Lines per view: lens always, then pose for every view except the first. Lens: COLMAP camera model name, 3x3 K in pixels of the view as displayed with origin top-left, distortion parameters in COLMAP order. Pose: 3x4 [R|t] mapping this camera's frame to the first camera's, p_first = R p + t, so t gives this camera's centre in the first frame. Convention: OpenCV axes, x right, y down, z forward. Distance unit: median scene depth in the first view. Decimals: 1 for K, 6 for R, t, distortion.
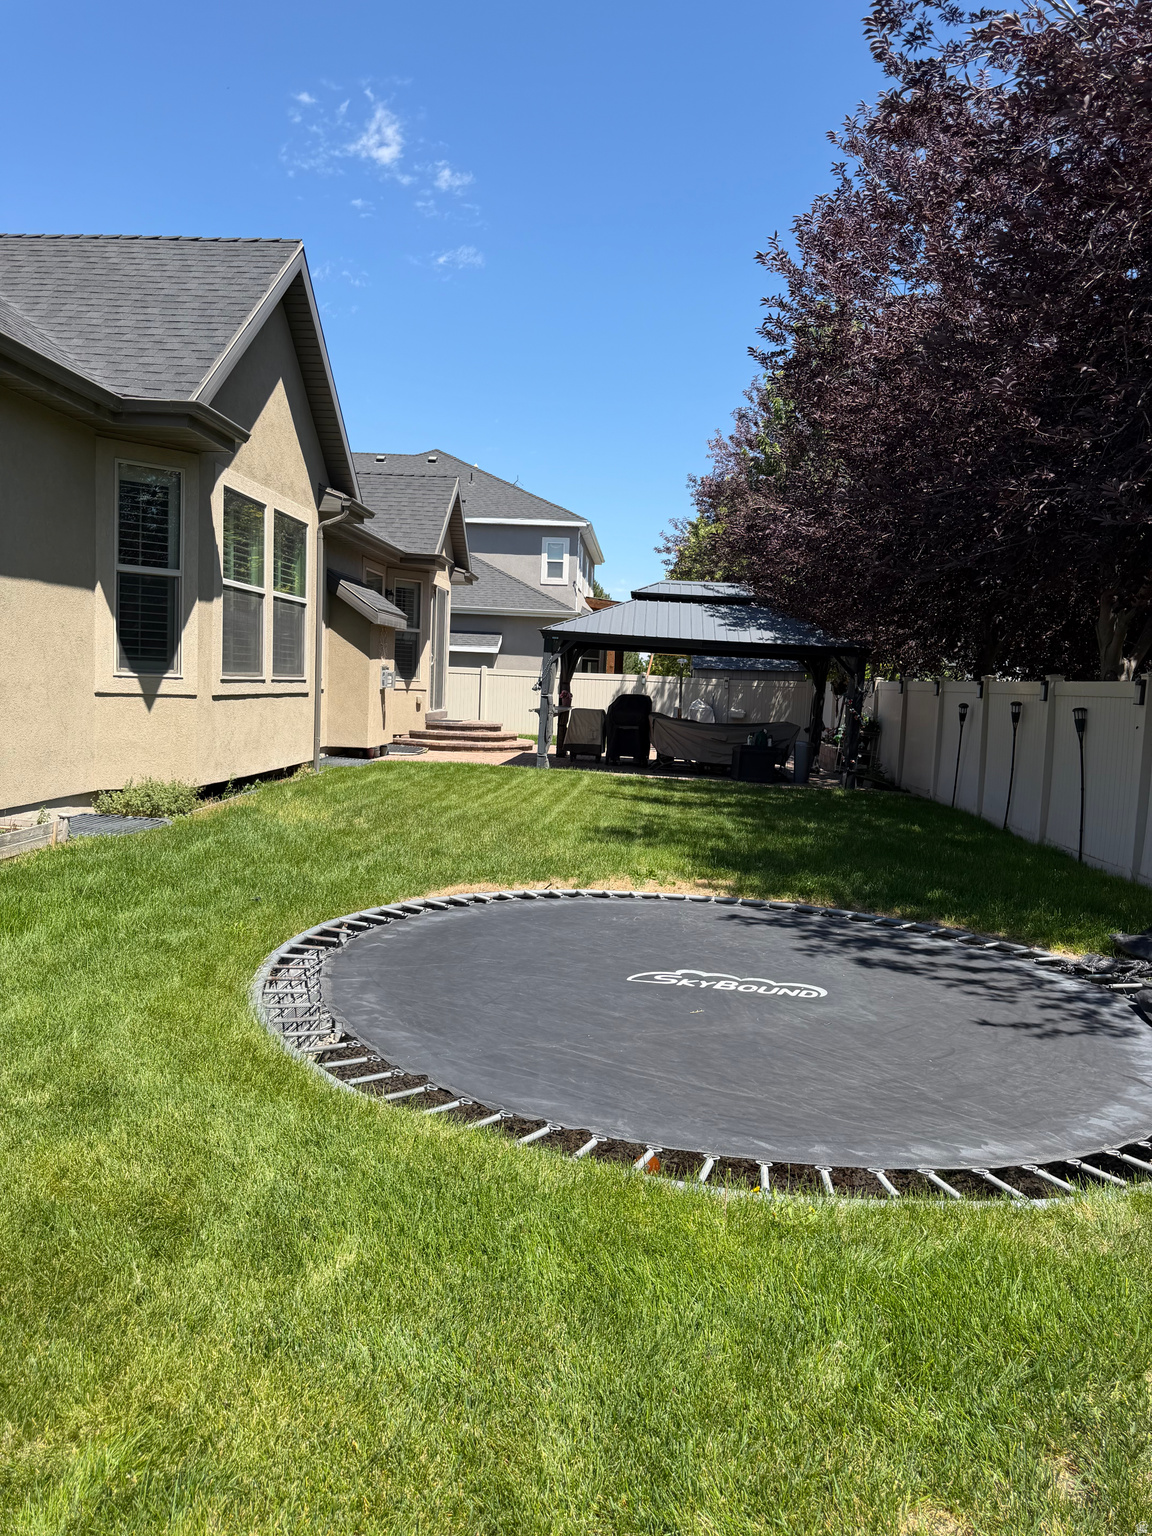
lens RADIAL K [[1088.2, 0, 577.9], [0, 1088.2, 769.1], [0, 0, 1]] dist [0.002306, 0.004070]
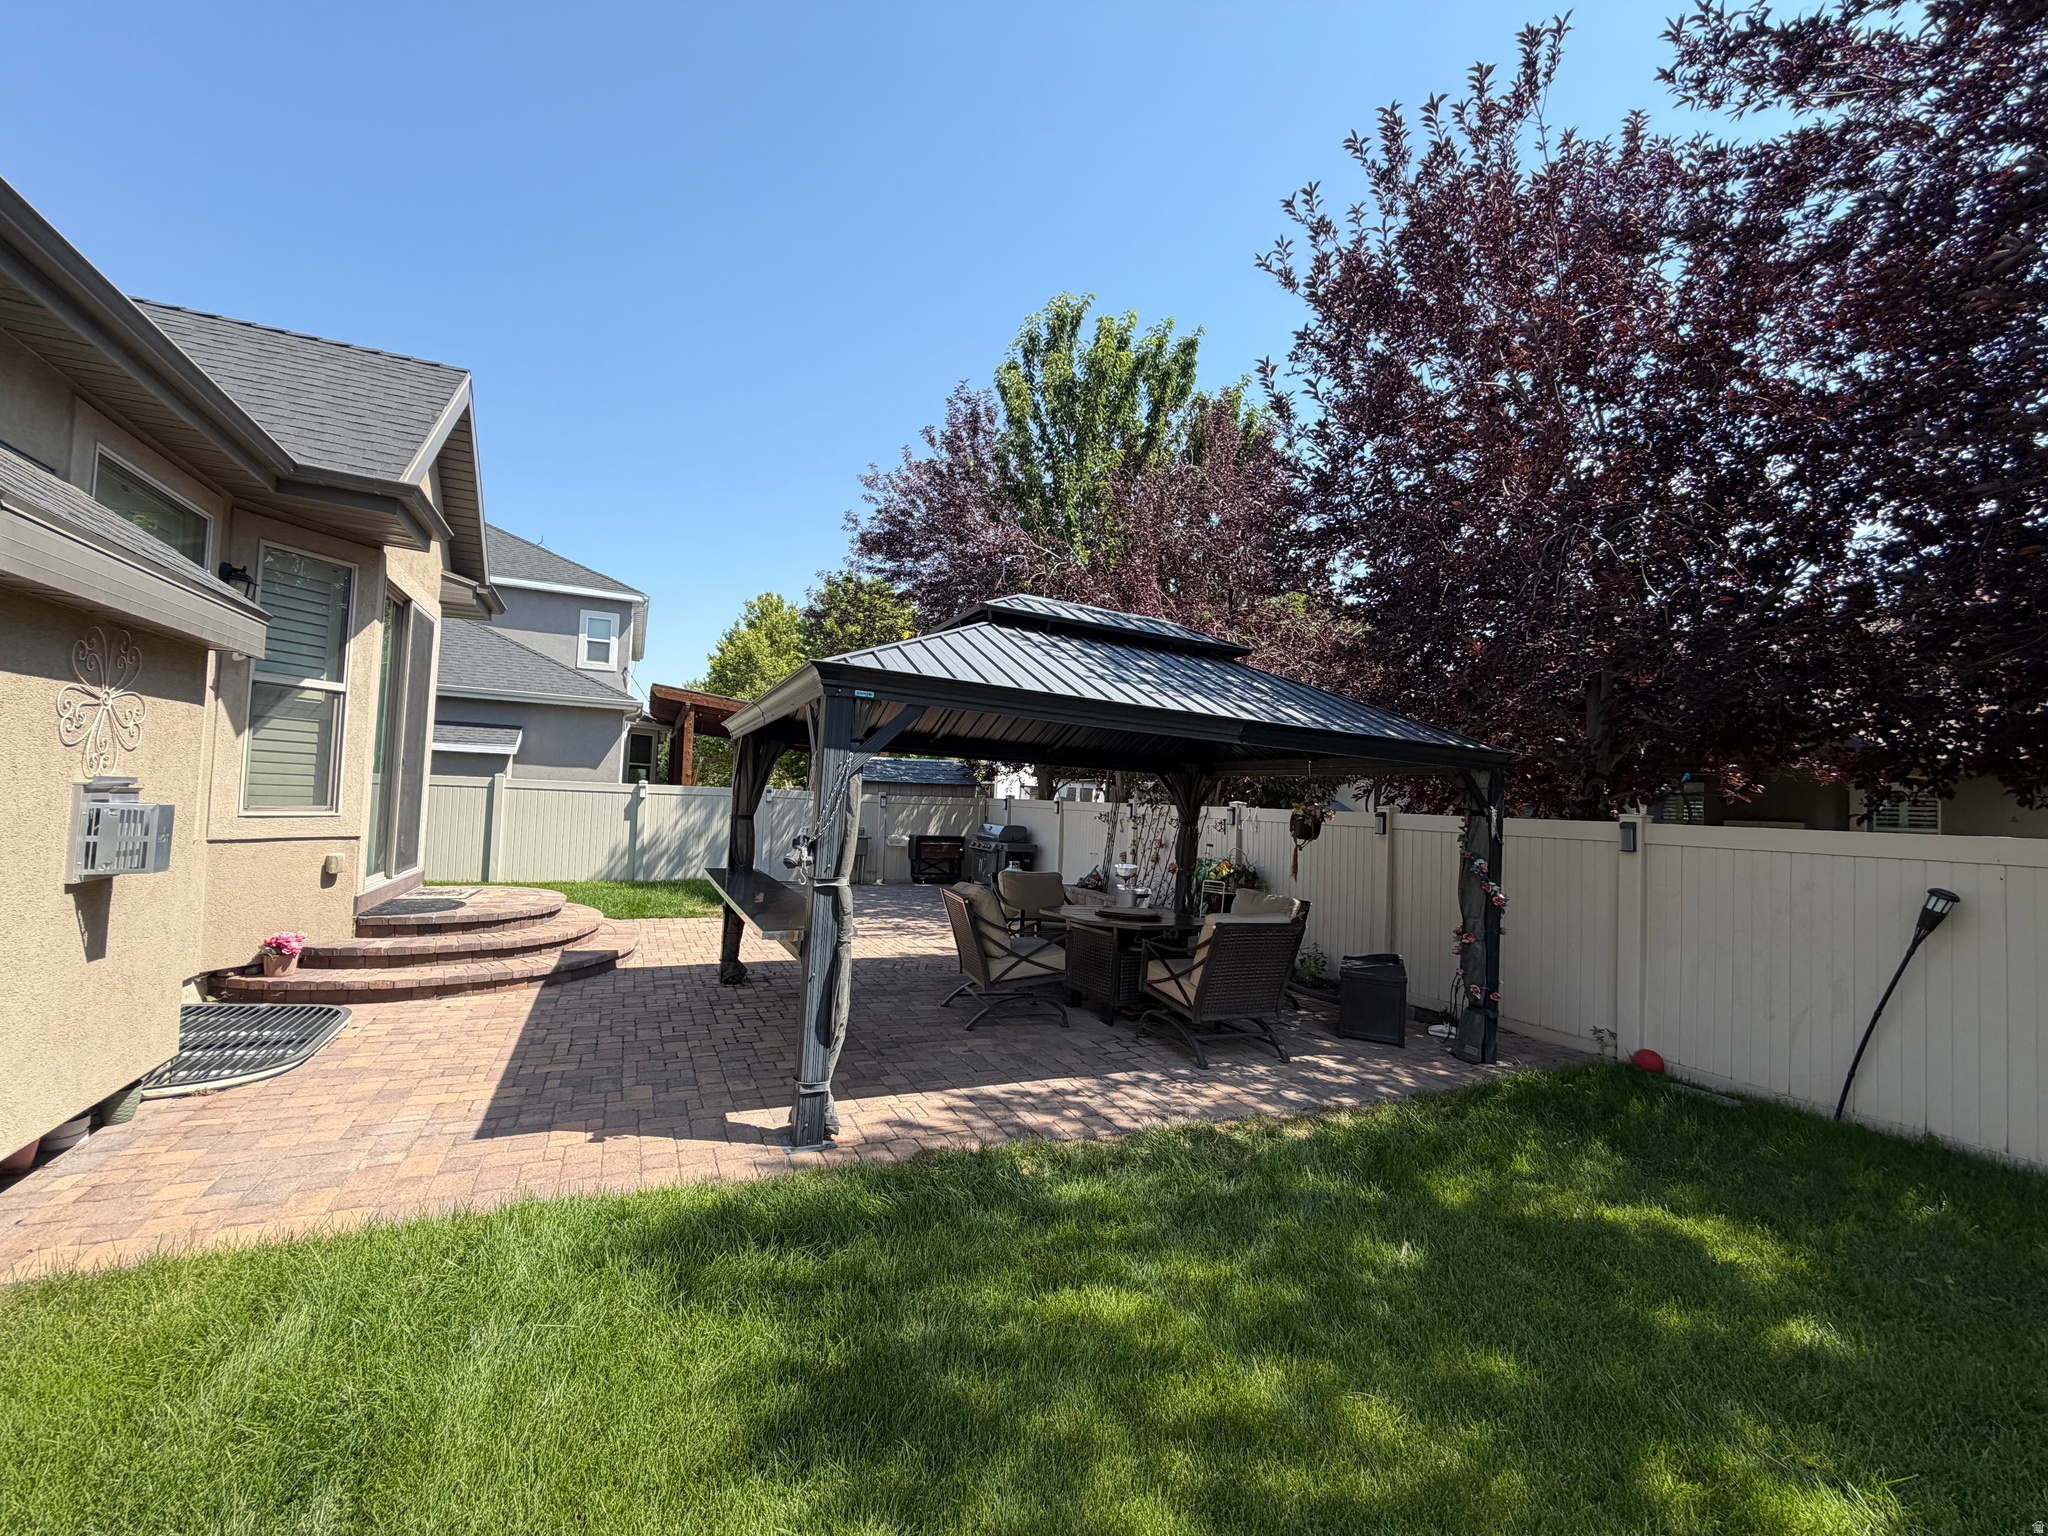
lens RADIAL K [[831.0, 0, 1019.0], [0, 831.0, 765.6], [0, 0, 1]] dist [-0.003097, -0.000045]
pose [[0.877651, 0.015750, 0.479041, -0.046035], [0.034493, 0.994793, -0.095902, -0.038649], [-0.478057, 0.100692, 0.872538, 0.388327]]
